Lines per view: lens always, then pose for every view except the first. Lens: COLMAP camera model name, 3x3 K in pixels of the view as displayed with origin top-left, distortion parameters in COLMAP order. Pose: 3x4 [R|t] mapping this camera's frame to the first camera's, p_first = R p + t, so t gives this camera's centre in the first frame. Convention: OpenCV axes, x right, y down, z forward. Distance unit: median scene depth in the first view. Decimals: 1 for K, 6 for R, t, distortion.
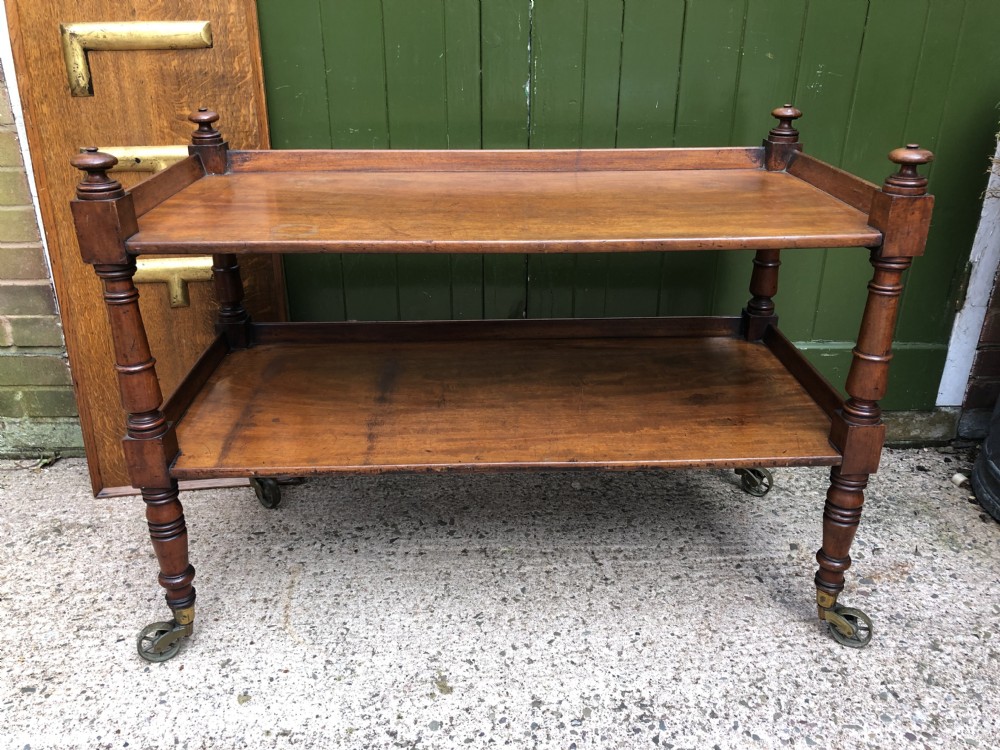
lens RADIAL K [[827.5, 0, 501.4], [0, 827.5, 365.3], [0, 0, 1]] dist [-0.002826, 0.027497]
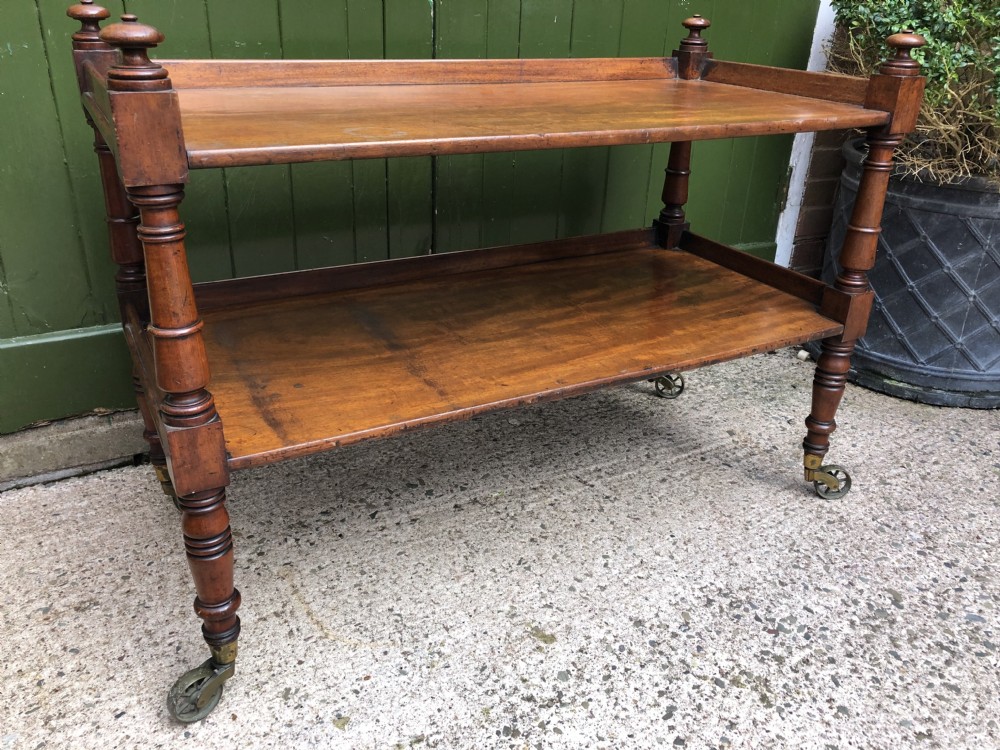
lens RADIAL K [[827.5, 0, 504.9], [0, 827.5, 366.0], [0, 0, 1]] dist [-0.002826, 0.027497]
pose [[0.890673, -0.159215, 0.425854, -0.394646], [0.146701, 0.987219, 0.062269, 0.023952], [-0.430325, 0.007012, 0.902647, 0.162811]]
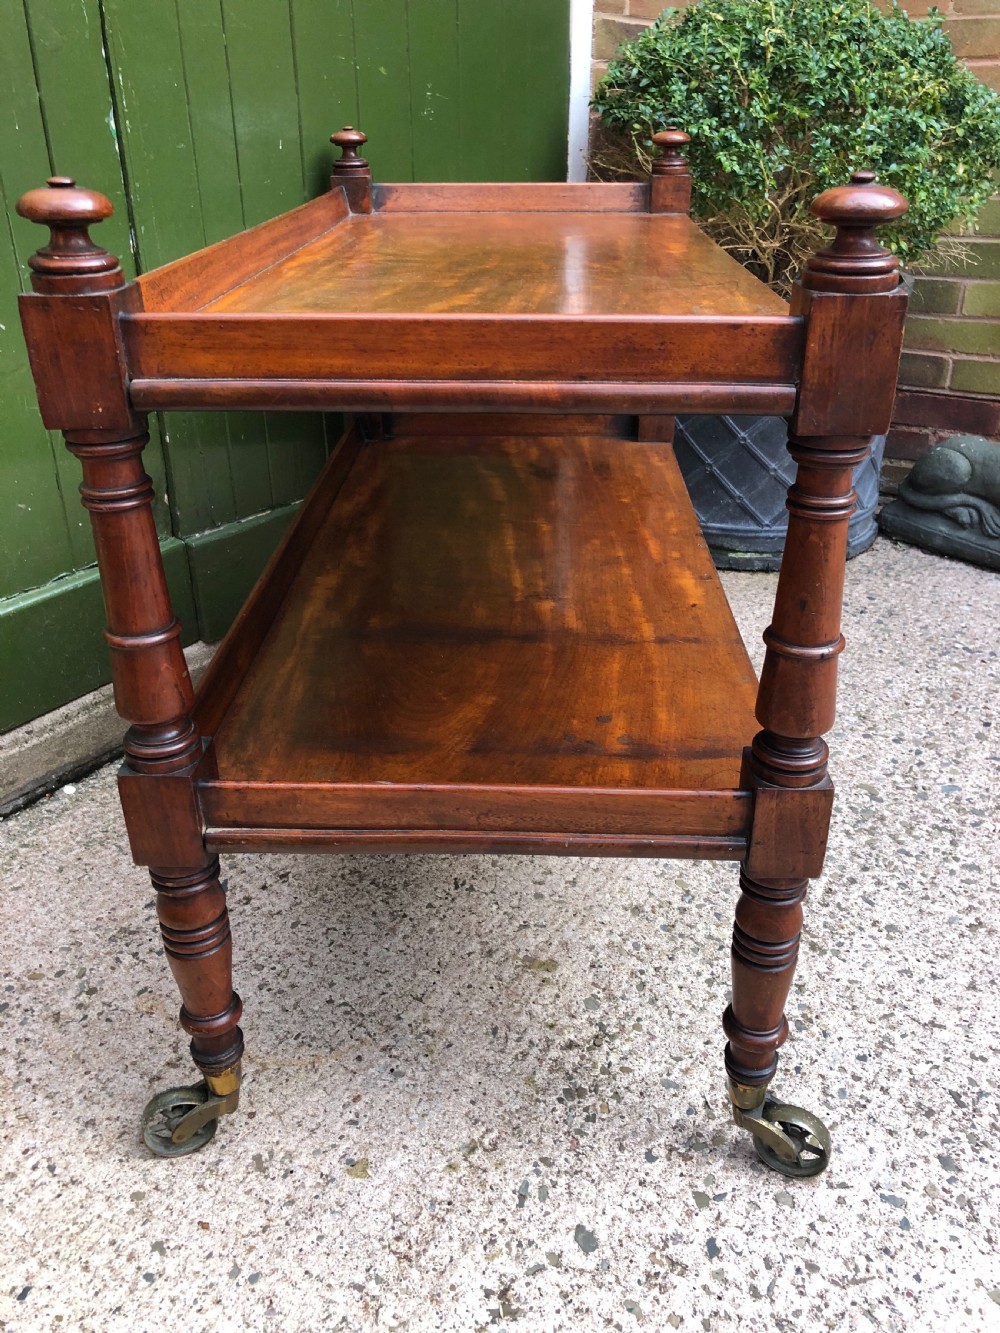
lens RADIAL K [[1103.1, 0, 501.2], [0, 1103.1, 653.3], [0, 0, 1]] dist [-0.002826, 0.027497]
pose [[0.619713, -0.358491, 0.698169, -0.565691], [0.321665, 0.927450, 0.190702, -0.039834], [-0.715882, 0.106396, 0.690067, 0.308405]]
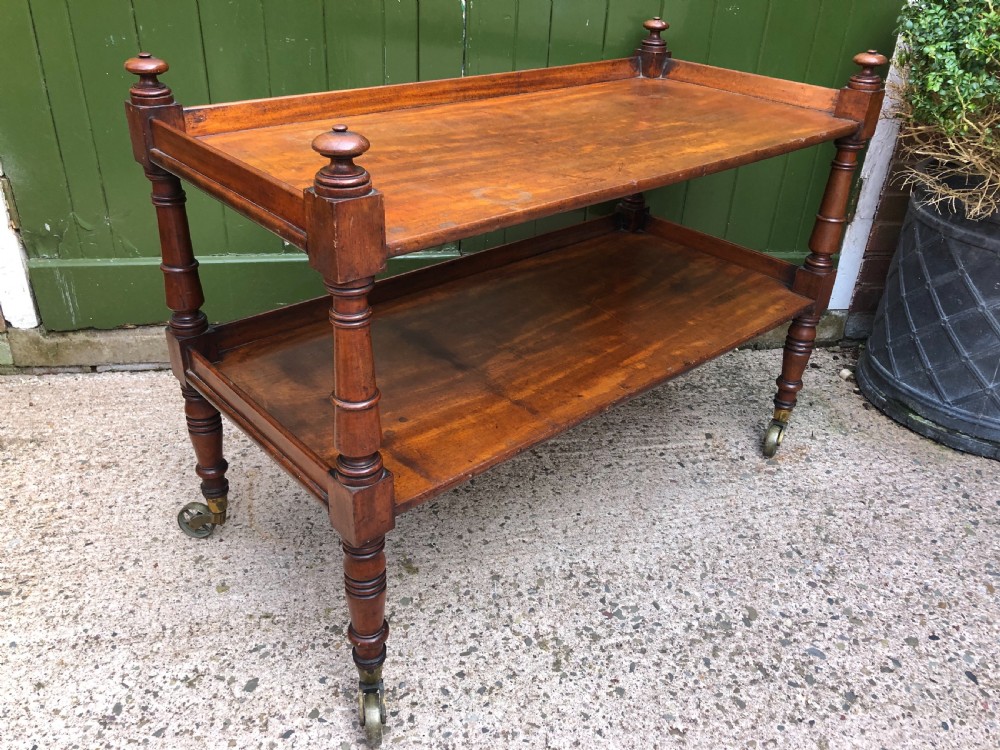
lens RADIAL K [[827.5, 0, 497.2], [0, 827.5, 363.3], [0, 0, 1]] dist [-0.002826, 0.027497]
pose [[0.991293, -0.022976, 0.129657, -0.079170], [0.010897, 0.995596, 0.093111, 0.016208], [-0.131225, -0.090887, 0.987178, -0.060365]]
